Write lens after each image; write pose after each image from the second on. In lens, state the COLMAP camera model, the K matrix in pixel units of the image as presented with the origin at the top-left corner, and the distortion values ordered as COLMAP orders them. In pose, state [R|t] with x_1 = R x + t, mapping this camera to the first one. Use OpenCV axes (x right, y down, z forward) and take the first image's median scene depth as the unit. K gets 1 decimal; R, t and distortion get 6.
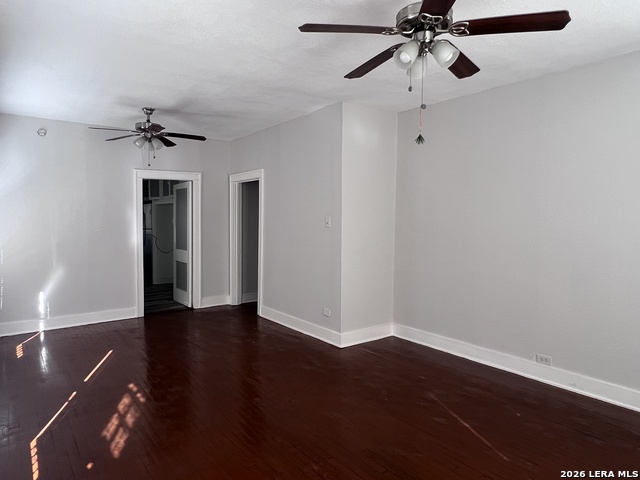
lens RADIAL K [[406.1, 0, 318.1], [0, 406.1, 236.4], [0, 0, 1]] dist [-0.004583, 0.000301]
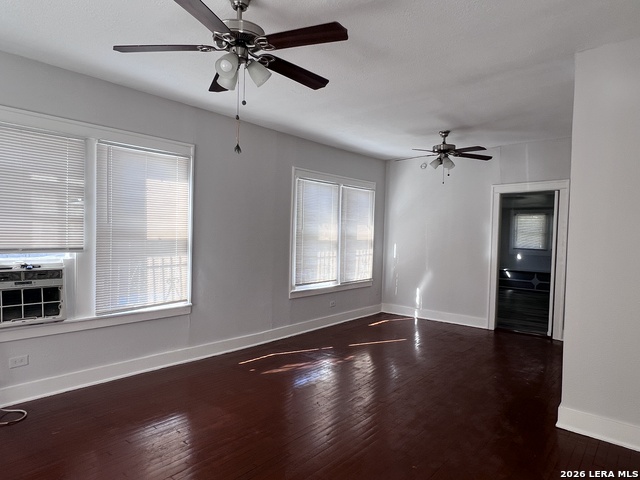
lens RADIAL K [[406.1, 0, 310.8], [0, 406.1, 241.6], [0, 0, 1]] dist [-0.004583, 0.000301]
pose [[0.190210, 0.023877, -0.981453, 0.615501], [-0.060265, 0.998103, 0.012602, -0.009518], [0.979892, 0.056751, 0.191288, 0.462061]]
